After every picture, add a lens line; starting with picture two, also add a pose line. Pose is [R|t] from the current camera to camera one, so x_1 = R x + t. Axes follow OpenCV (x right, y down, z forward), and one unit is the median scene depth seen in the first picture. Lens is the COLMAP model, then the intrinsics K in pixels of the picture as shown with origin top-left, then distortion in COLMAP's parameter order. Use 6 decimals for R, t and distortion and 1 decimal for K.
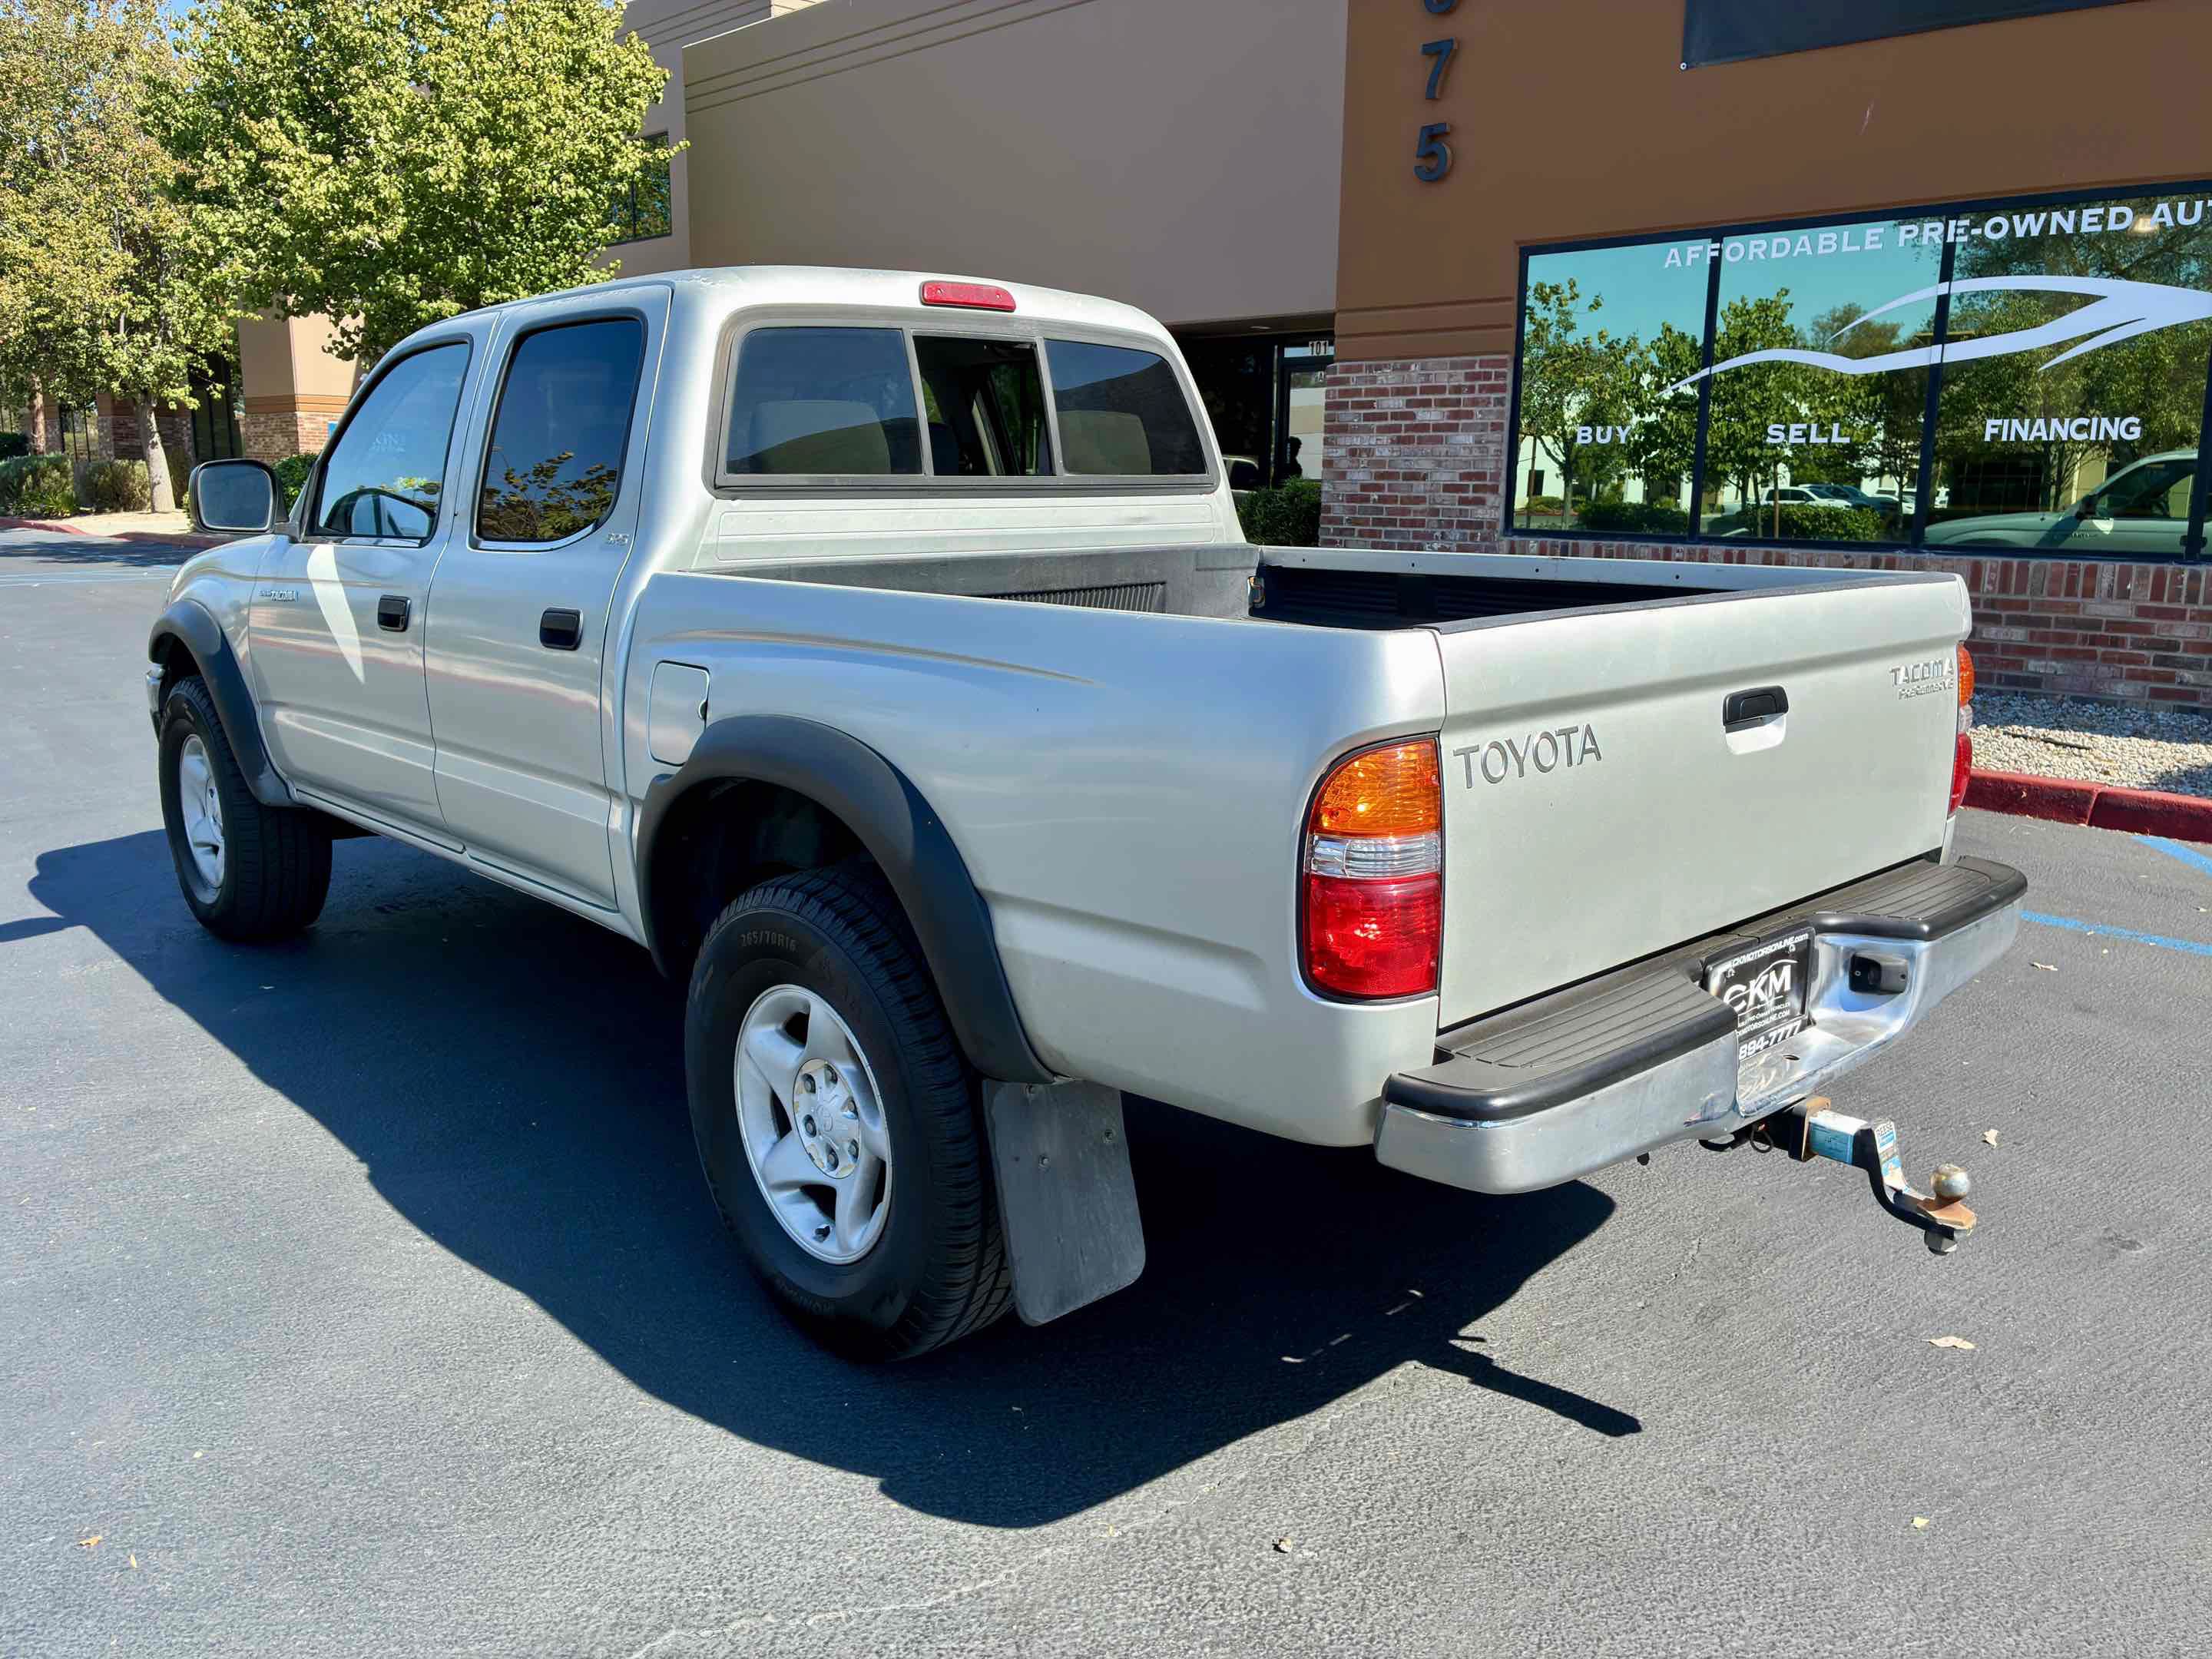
lens RADIAL K [[1697.1, 0, 1106.0], [0, 1697.1, 829.5], [0, 0, 1]] dist [-0.006177, 0.005282]
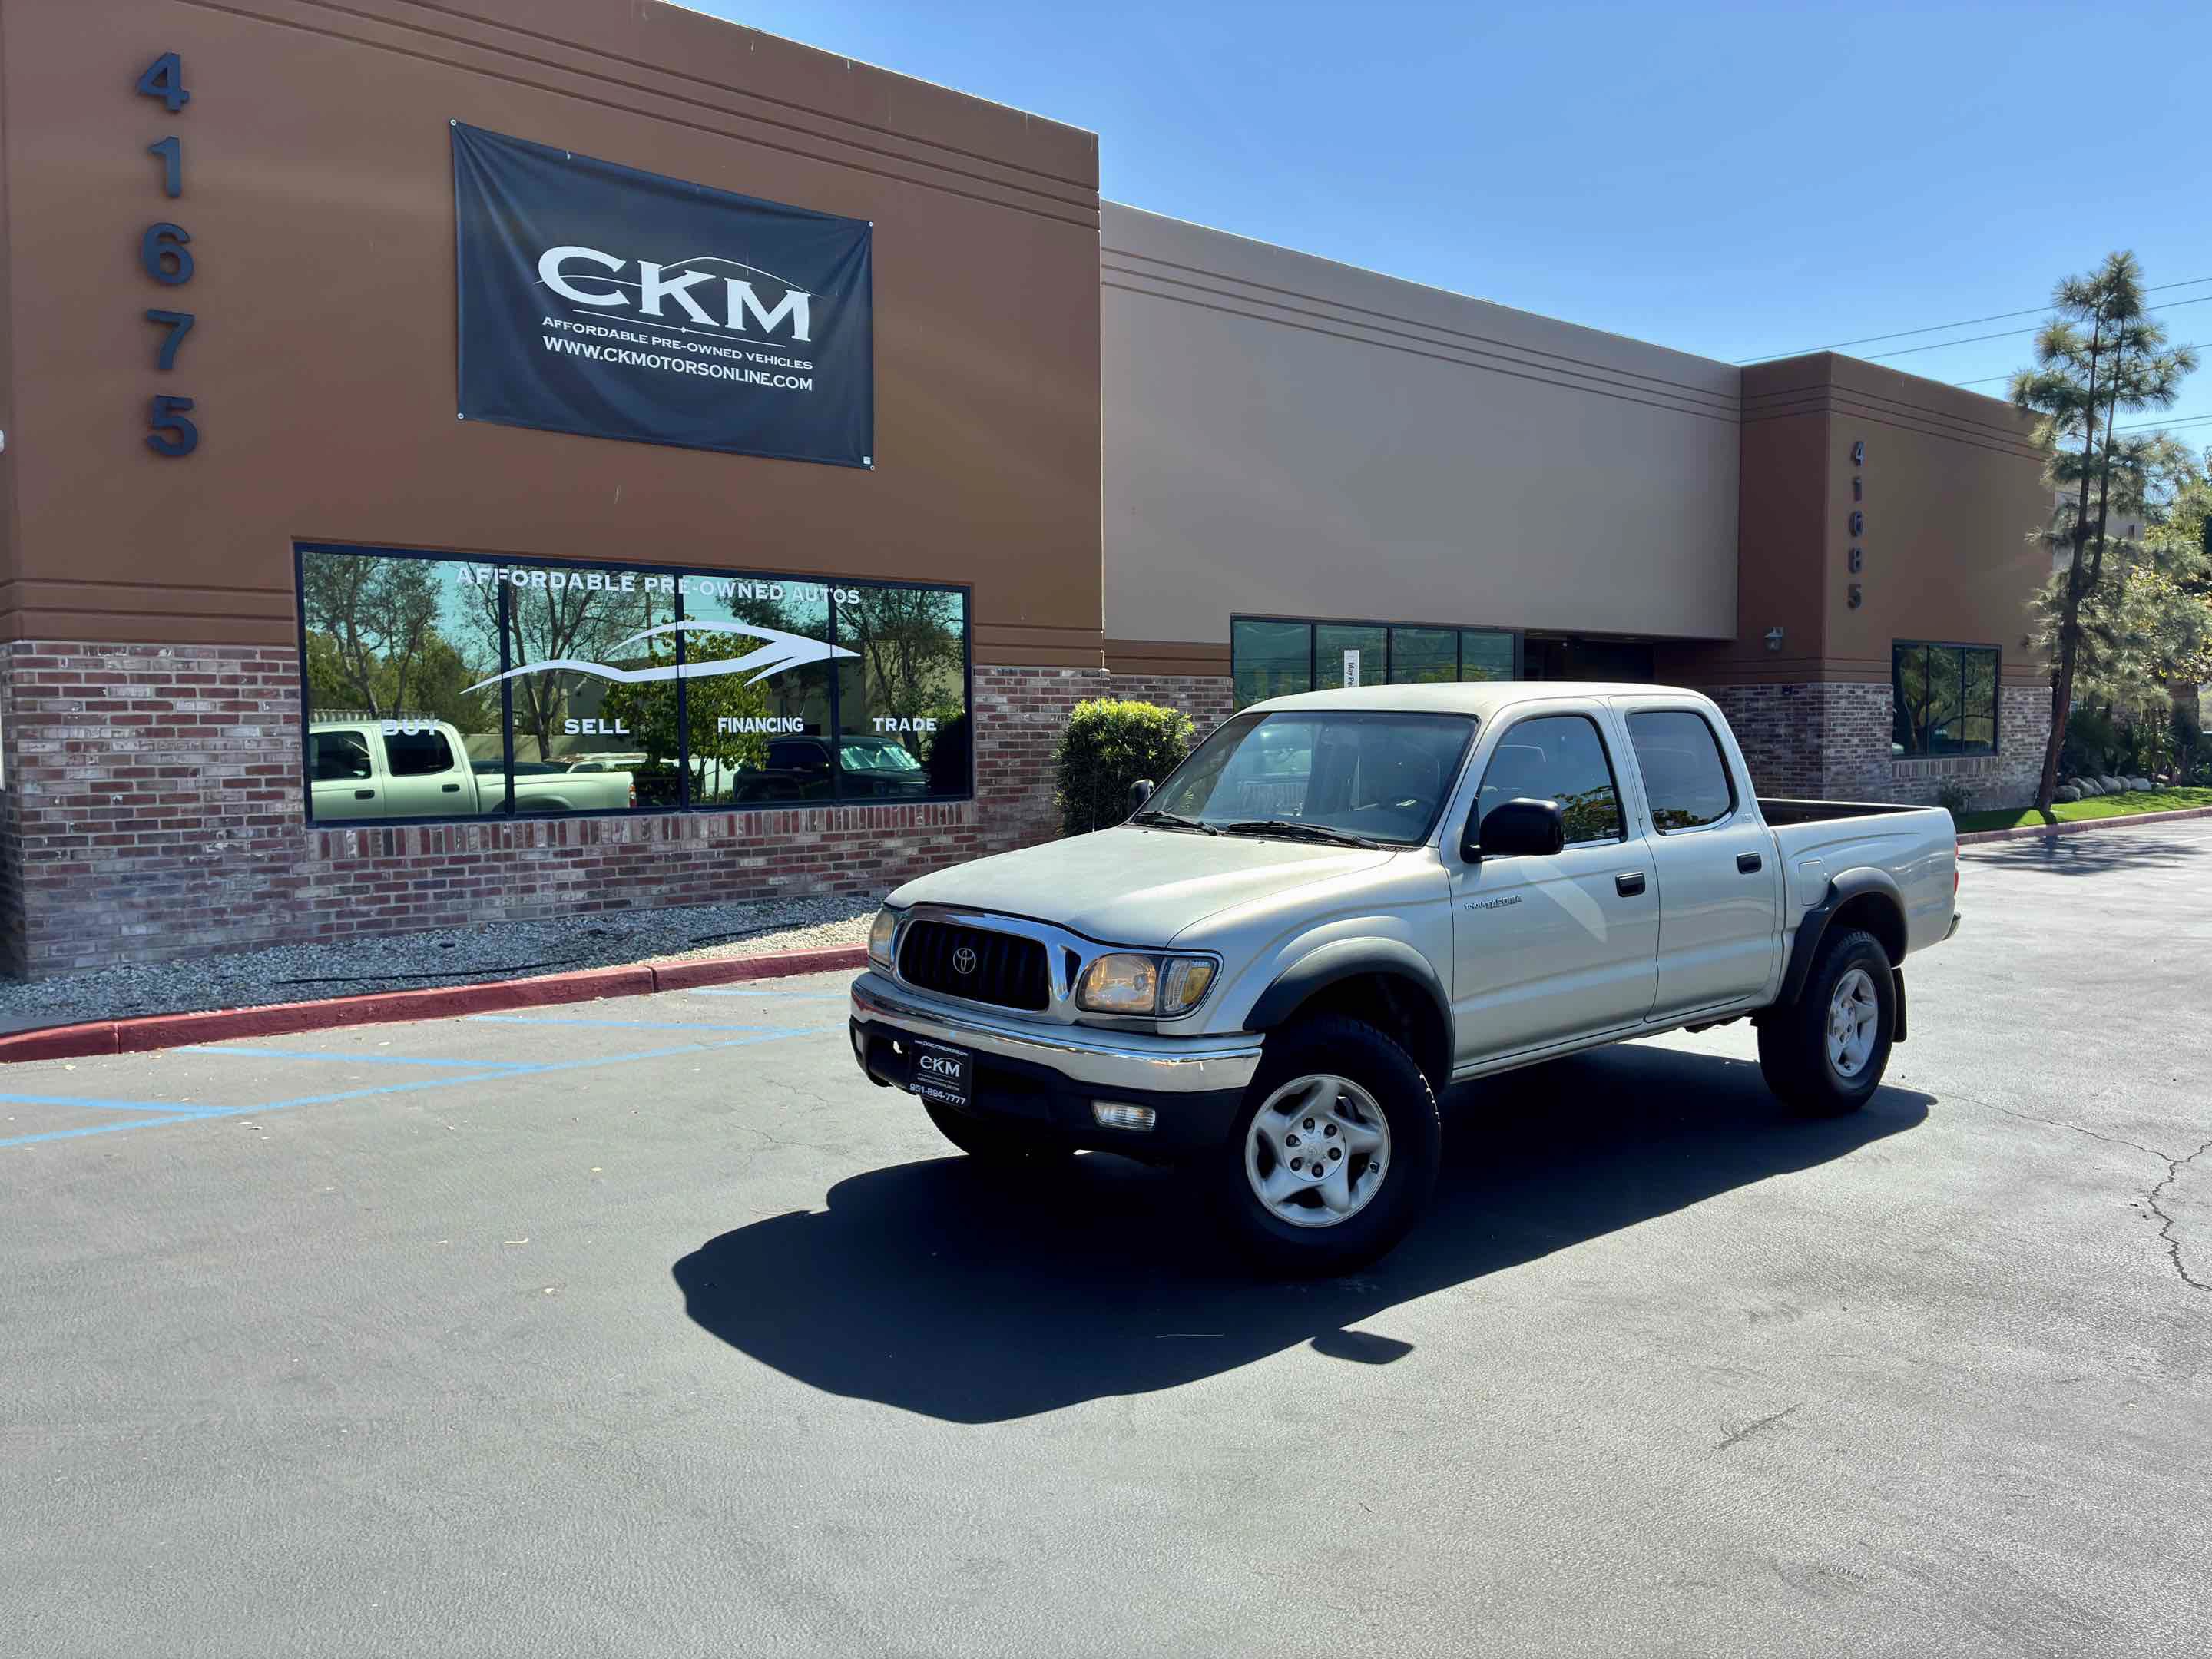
lens RADIAL K [[1688.9, 0, 1086.2], [0, 1688.9, 836.4], [0, 0, 1]] dist [0.067384, -0.099658]
pose [[0.030608, -0.076298, 0.996615, -0.733430], [0.211172, 0.975069, 0.068163, -0.141582], [-0.976970, 0.208371, 0.045957, 0.520755]]
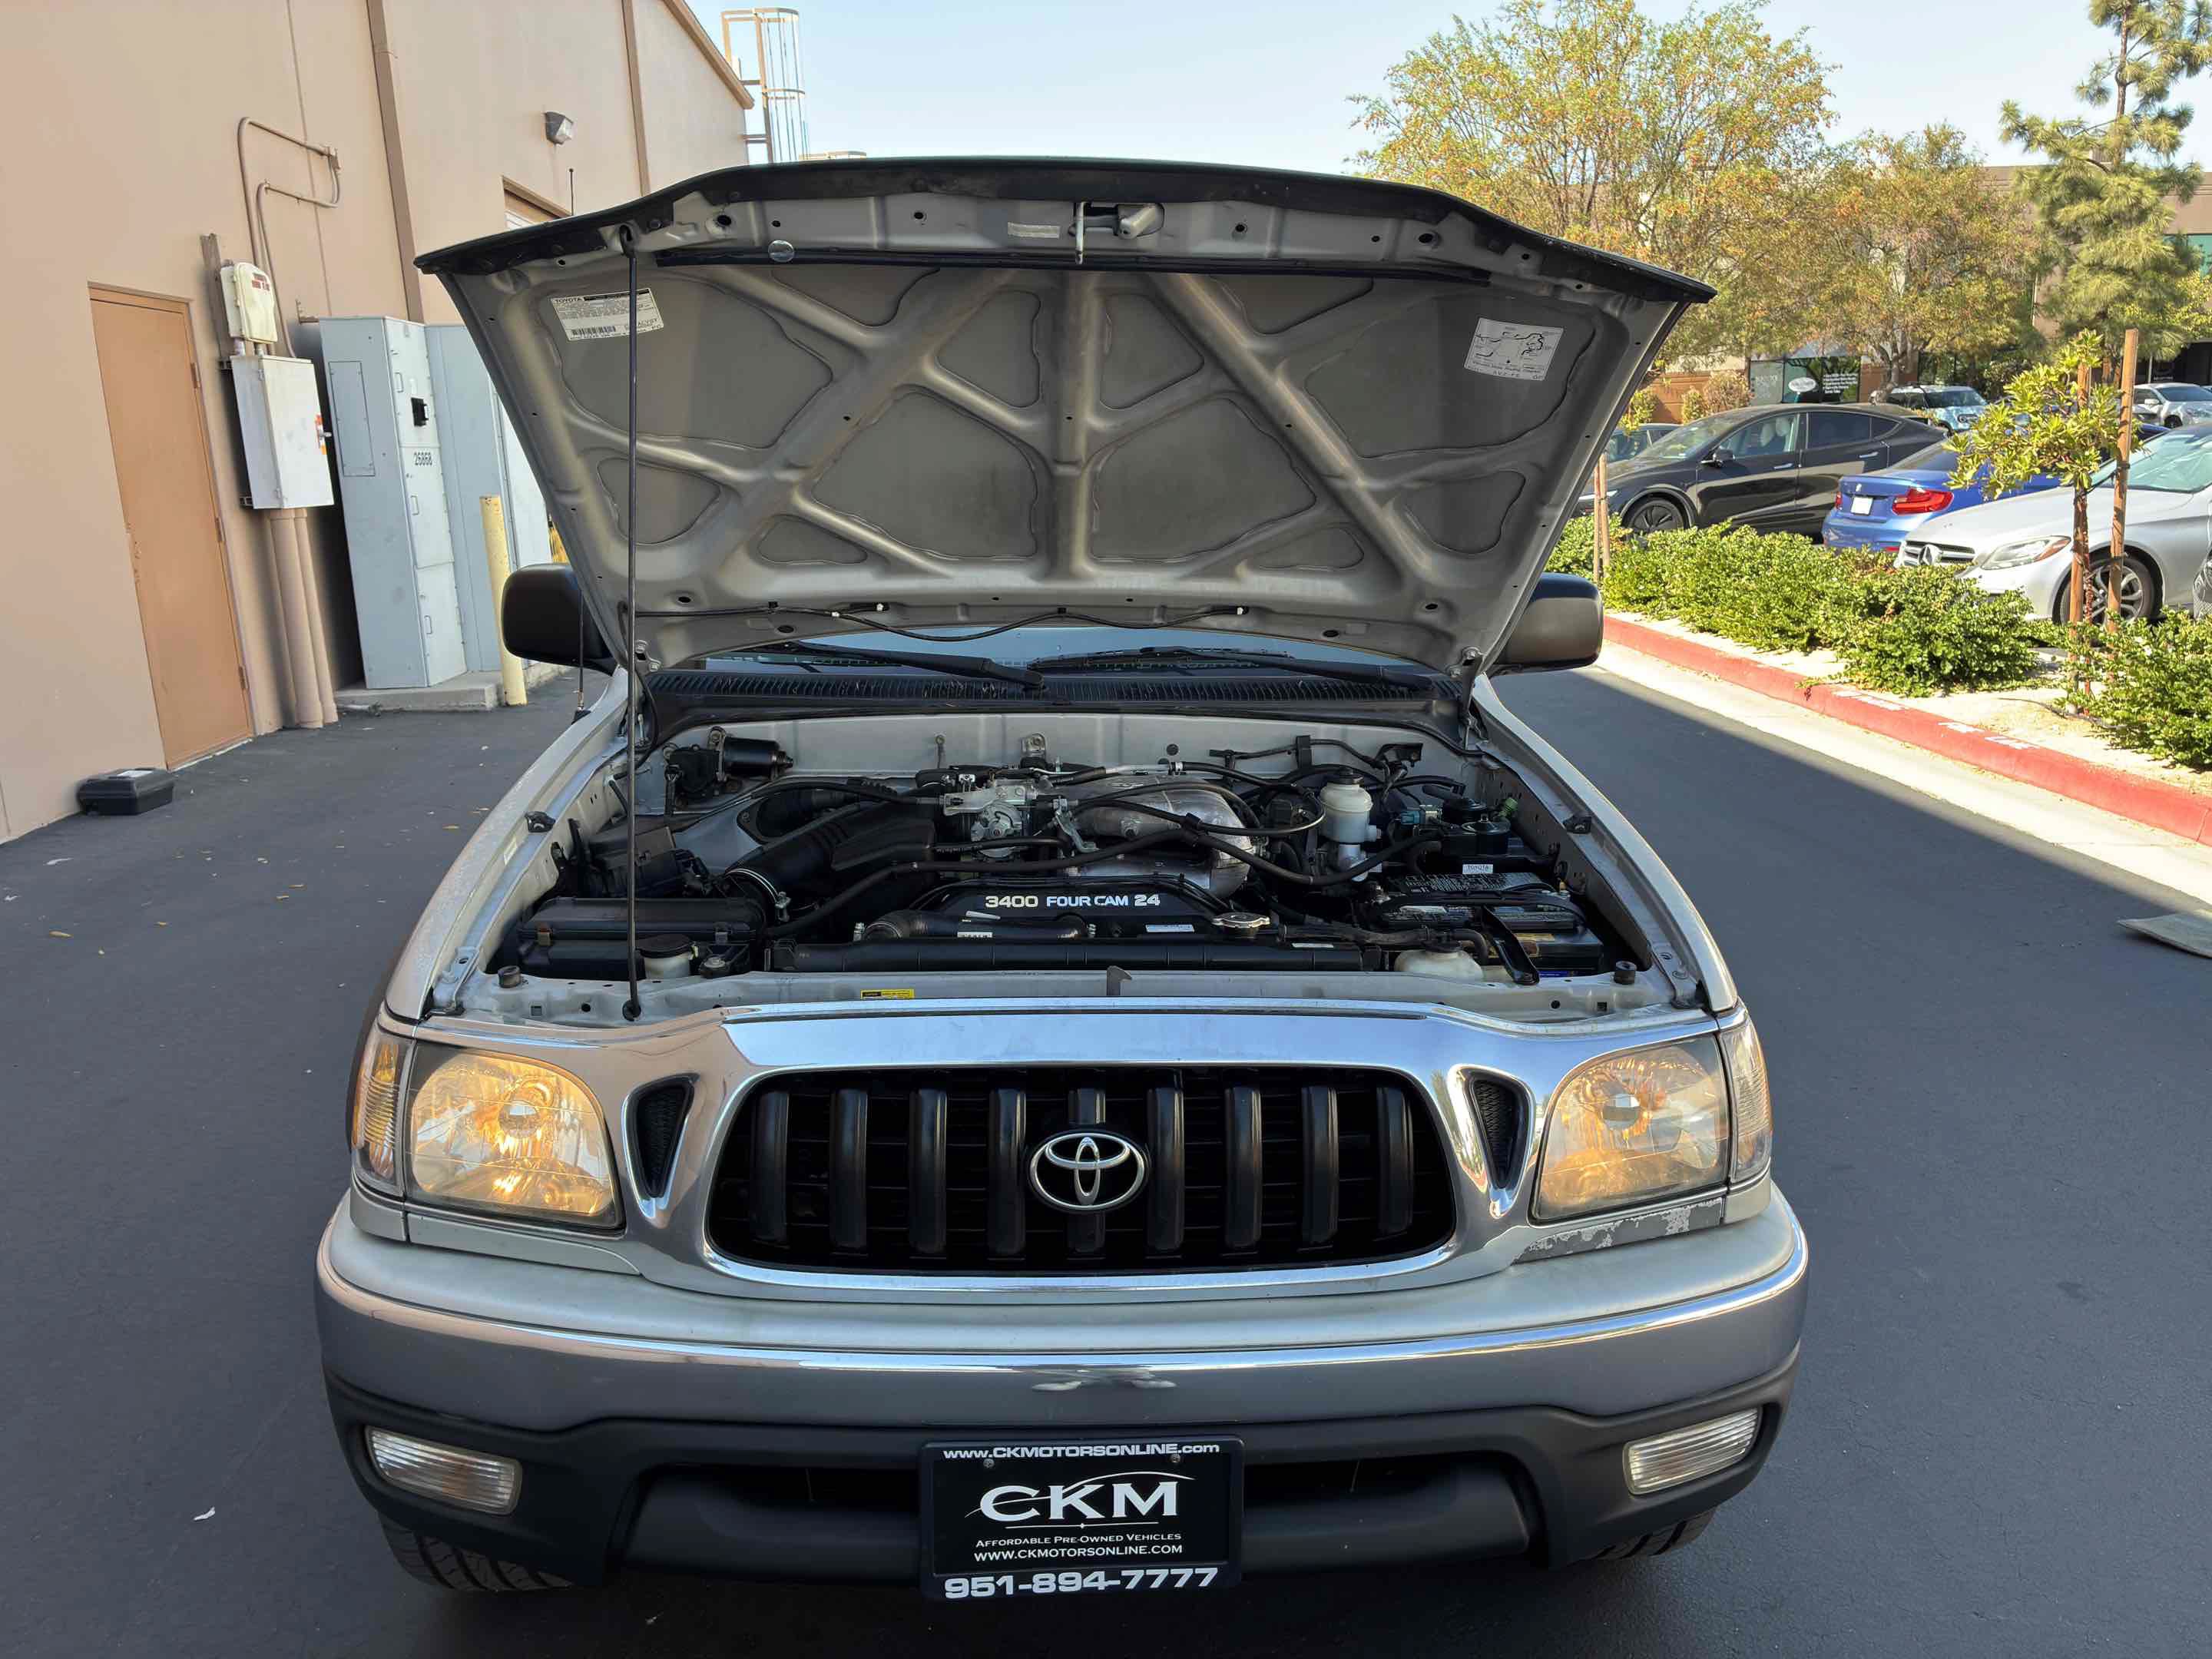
lens RADIAL K [[1664.1, 0, 1077.0], [0, 1664.1, 827.6], [0, 0, 1]] dist [0.070560, -0.105263]
pose [[-0.771619, -0.171237, 0.612603, -0.326968], [0.120514, 0.906284, 0.405123, -0.176515], [-0.624565, 0.386428, -0.678670, 0.687445]]
